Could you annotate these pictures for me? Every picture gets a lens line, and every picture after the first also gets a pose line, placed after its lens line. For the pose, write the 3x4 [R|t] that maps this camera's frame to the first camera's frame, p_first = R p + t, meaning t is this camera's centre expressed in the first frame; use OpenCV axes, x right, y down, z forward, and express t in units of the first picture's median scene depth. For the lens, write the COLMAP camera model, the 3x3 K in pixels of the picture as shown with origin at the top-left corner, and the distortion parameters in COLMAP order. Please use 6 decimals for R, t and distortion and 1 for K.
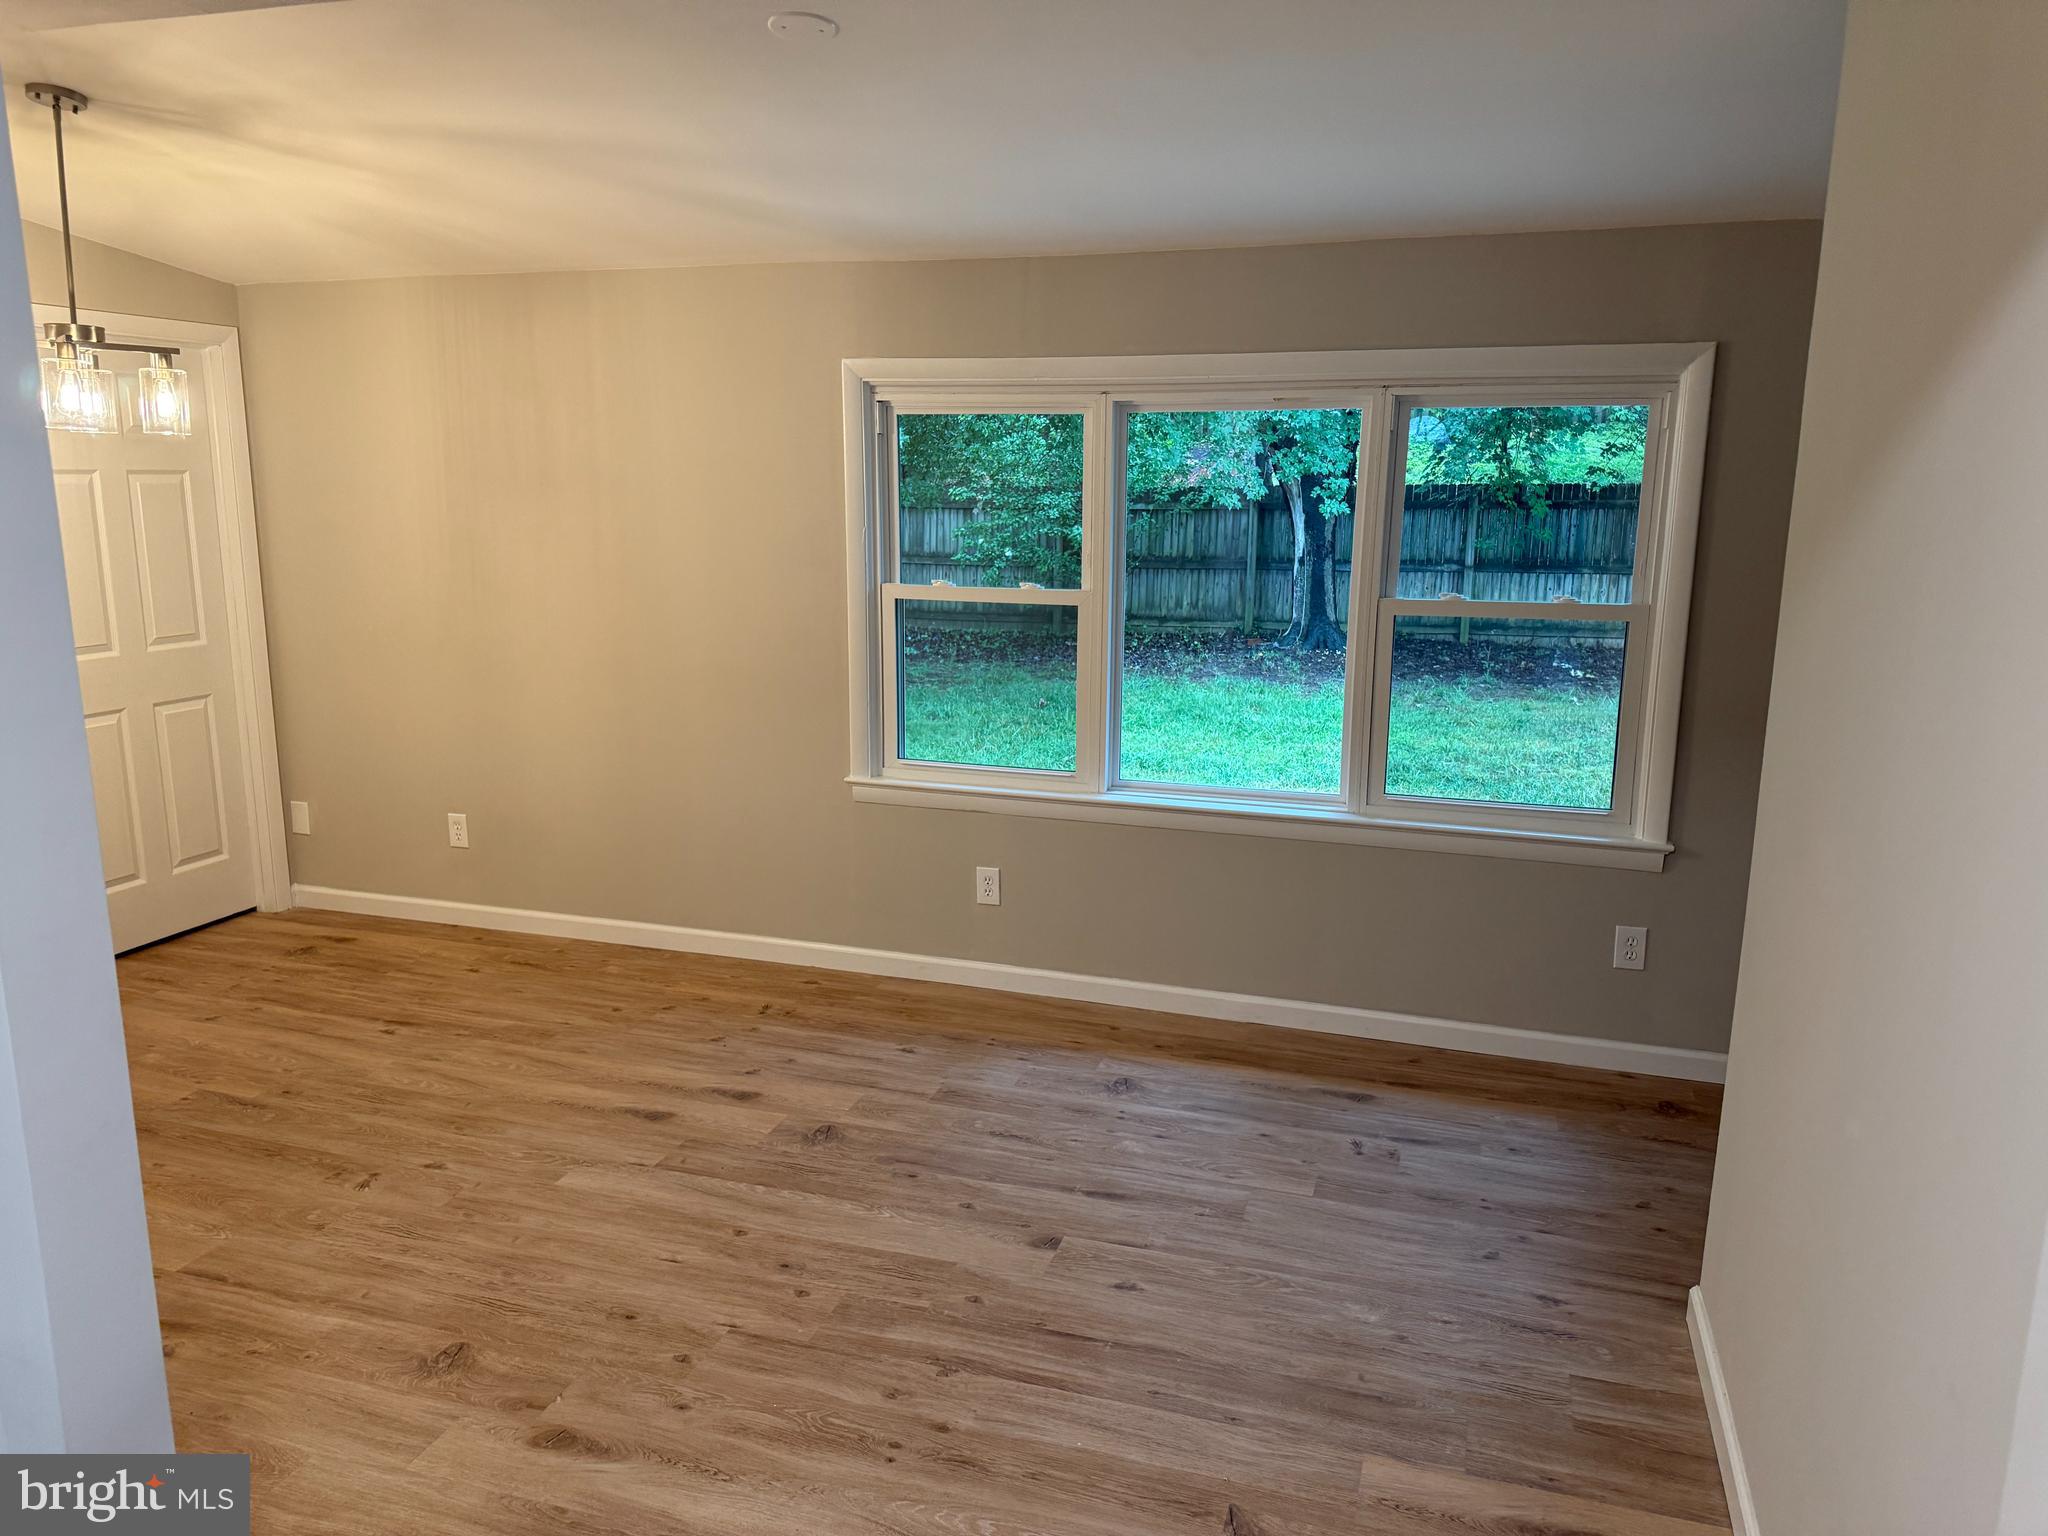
lens RADIAL K [[1452.6, 0, 1016.5], [0, 1452.6, 755.7], [0, 0, 1]] dist [0.066237, -0.075975]
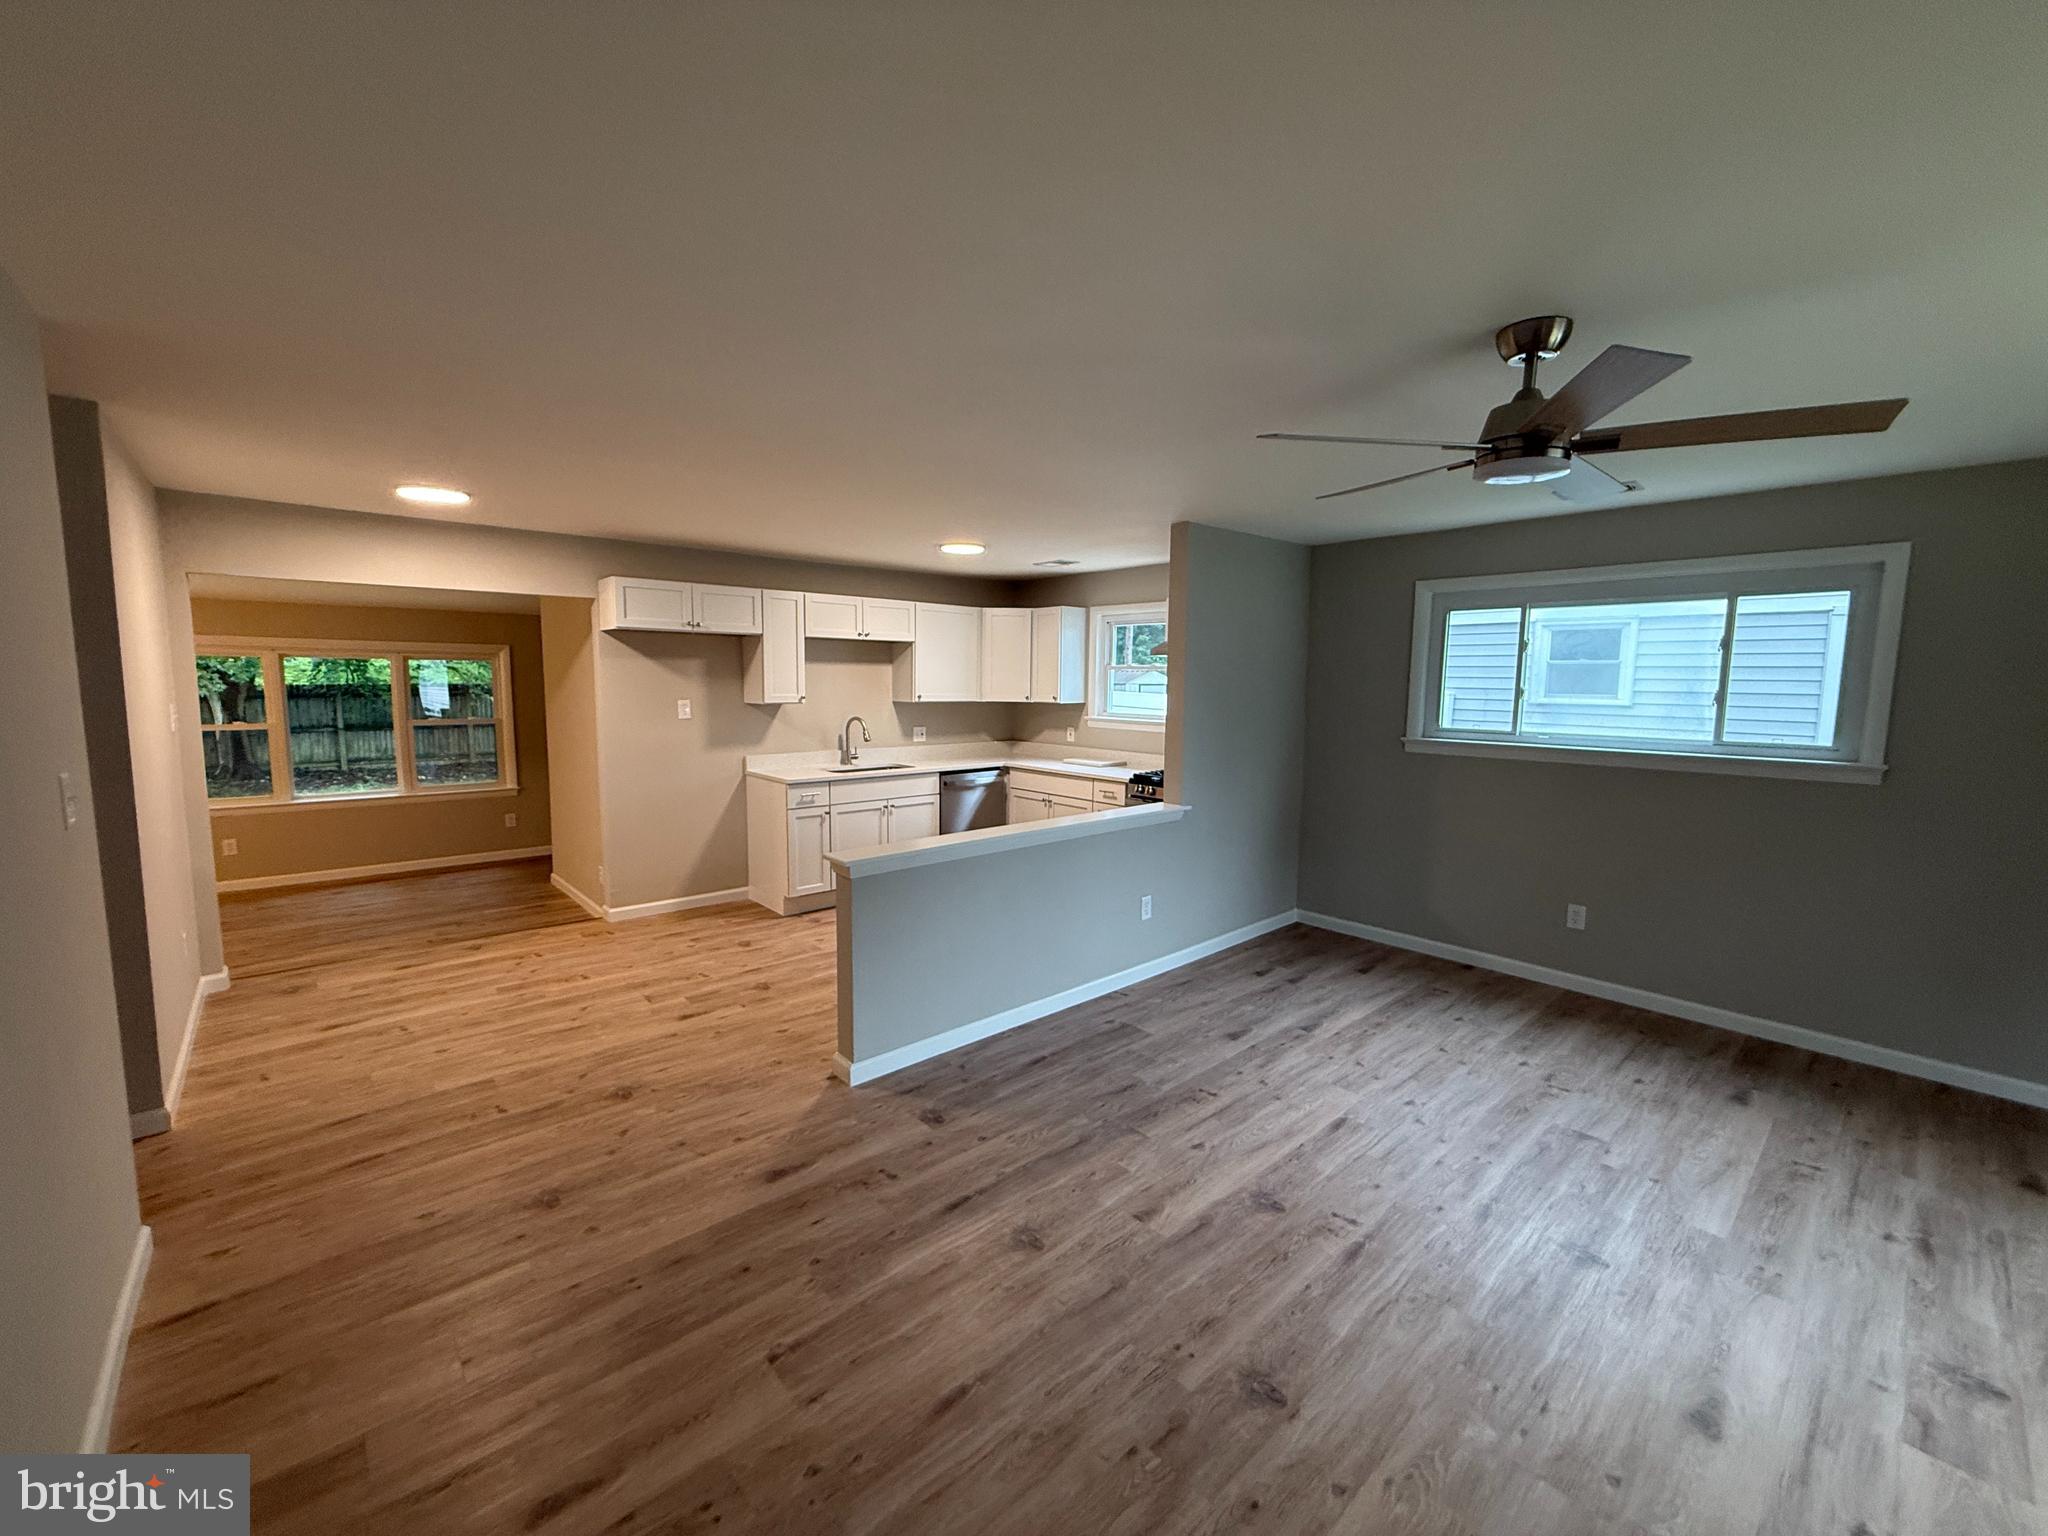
lens RADIAL K [[822.0, 0, 1018.1], [0, 822.0, 770.2], [0, 0, 1]] dist [0.001992, 0.001276]
pose [[0.506458, -0.095306, 0.856981, -0.614606], [0.162479, 0.986617, 0.013702, 0.186696], [-0.846818, 0.132302, 0.515165, -0.995683]]
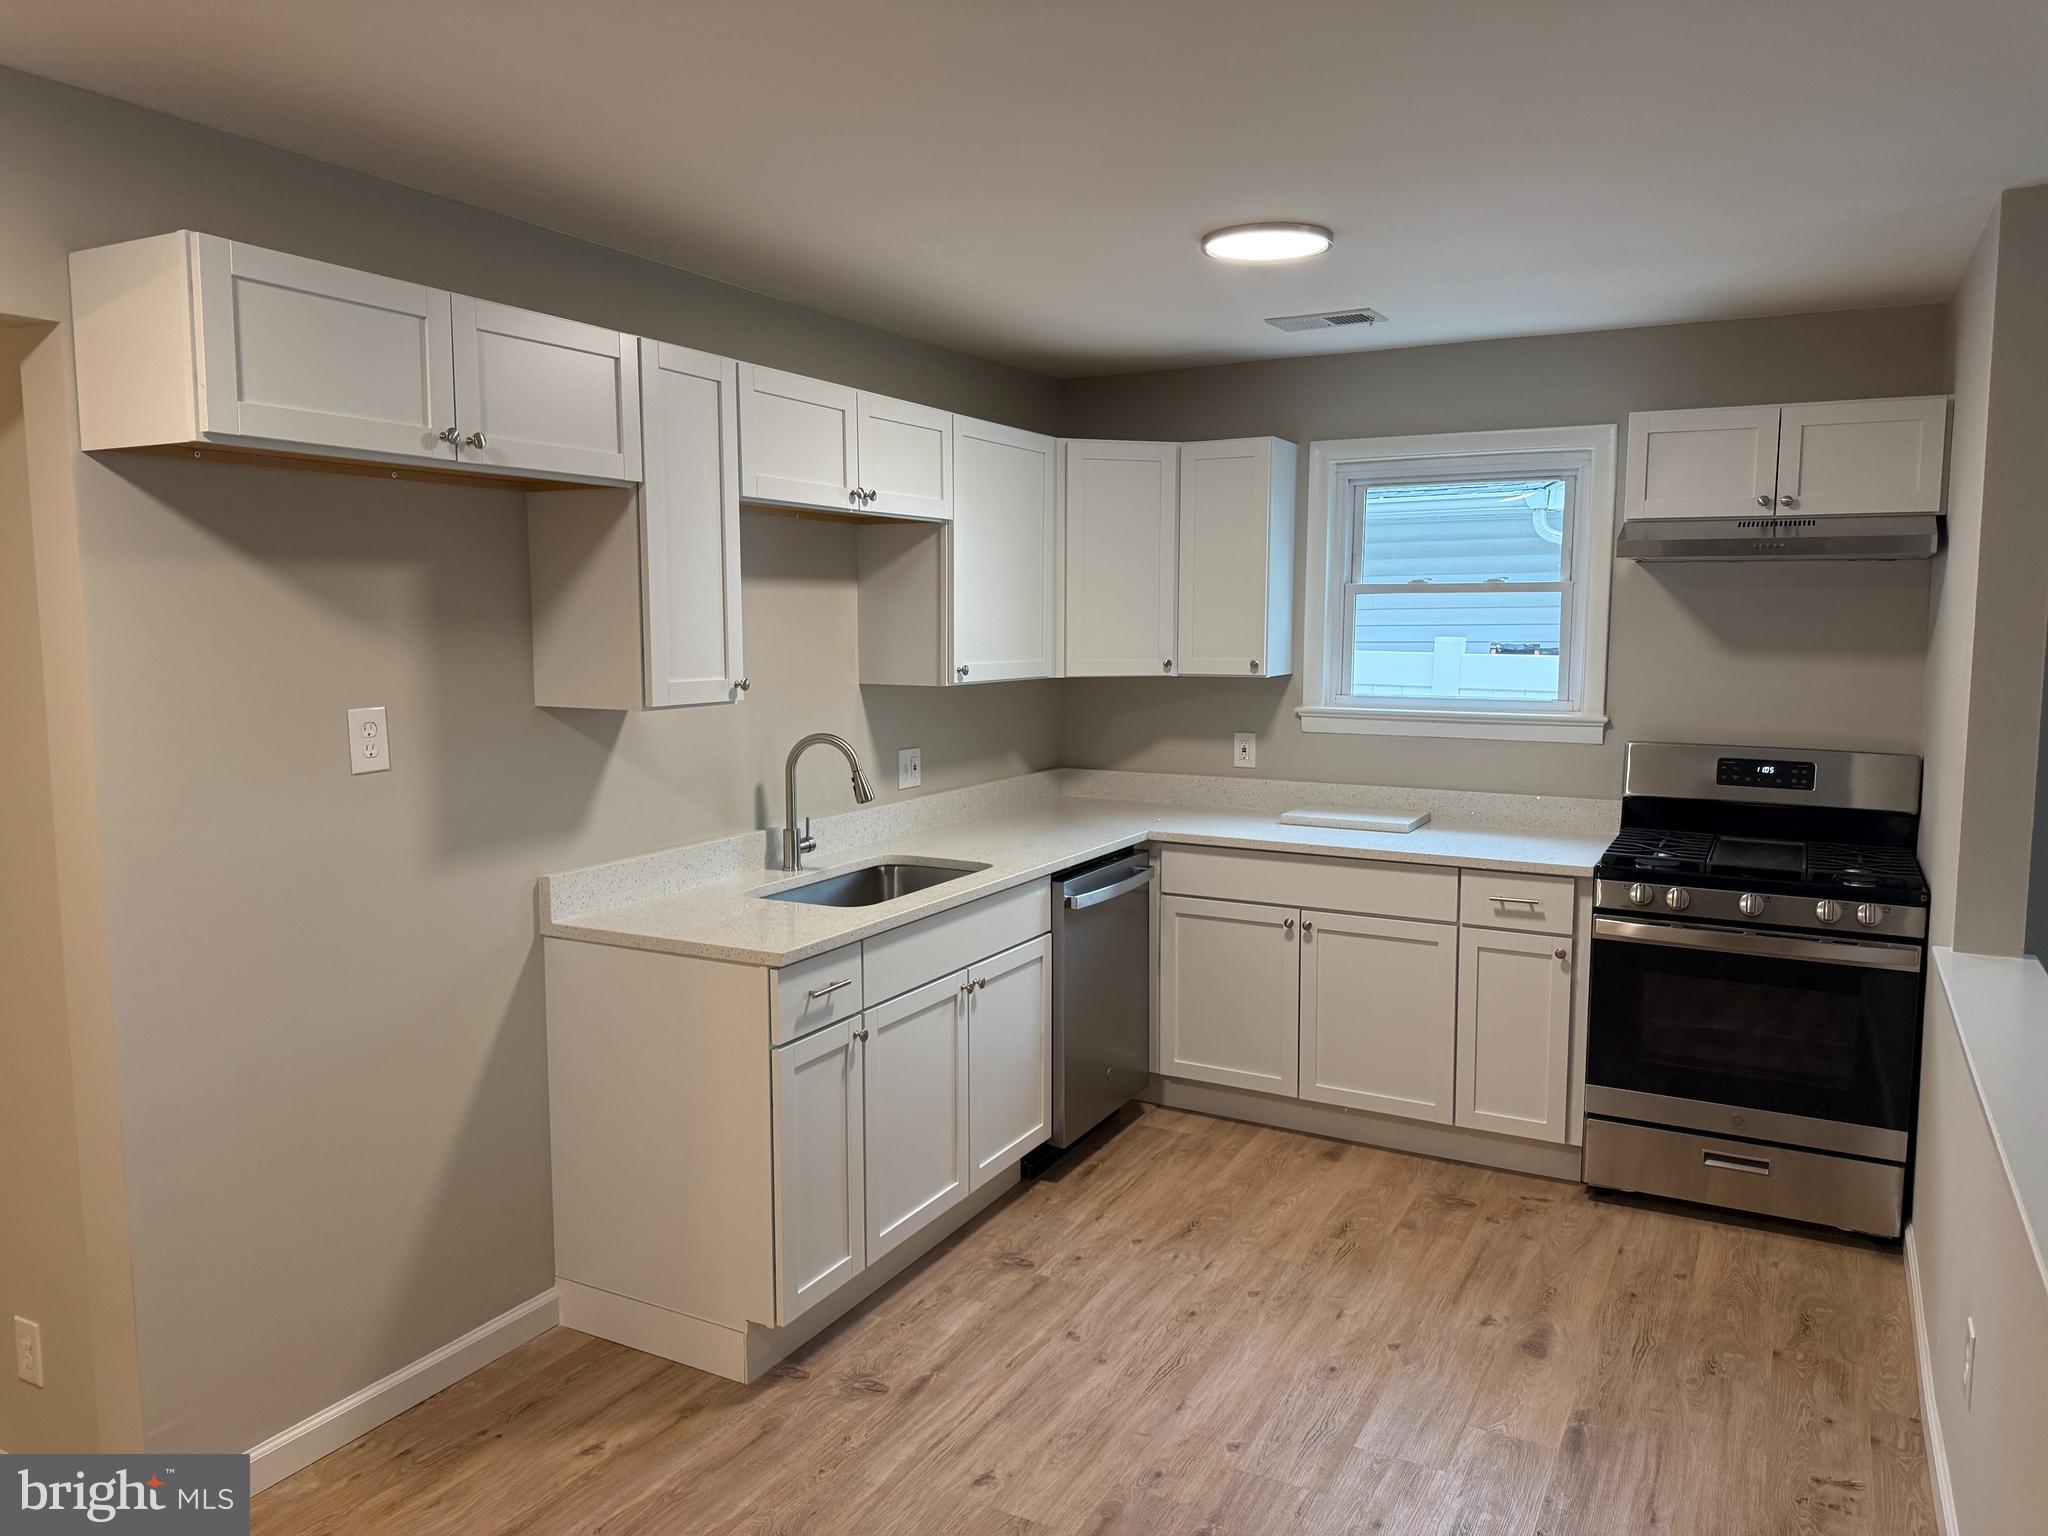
lens RADIAL K [[1452.6, 0, 1027.7], [0, 1452.6, 753.6], [0, 0, 1]] dist [0.066237, -0.075975]
pose [[0.167326, -0.100140, 0.980803, -0.350694], [0.193416, 0.978830, 0.066942, 0.035694], [-0.966743, 0.178502, 0.183153, -0.260432]]
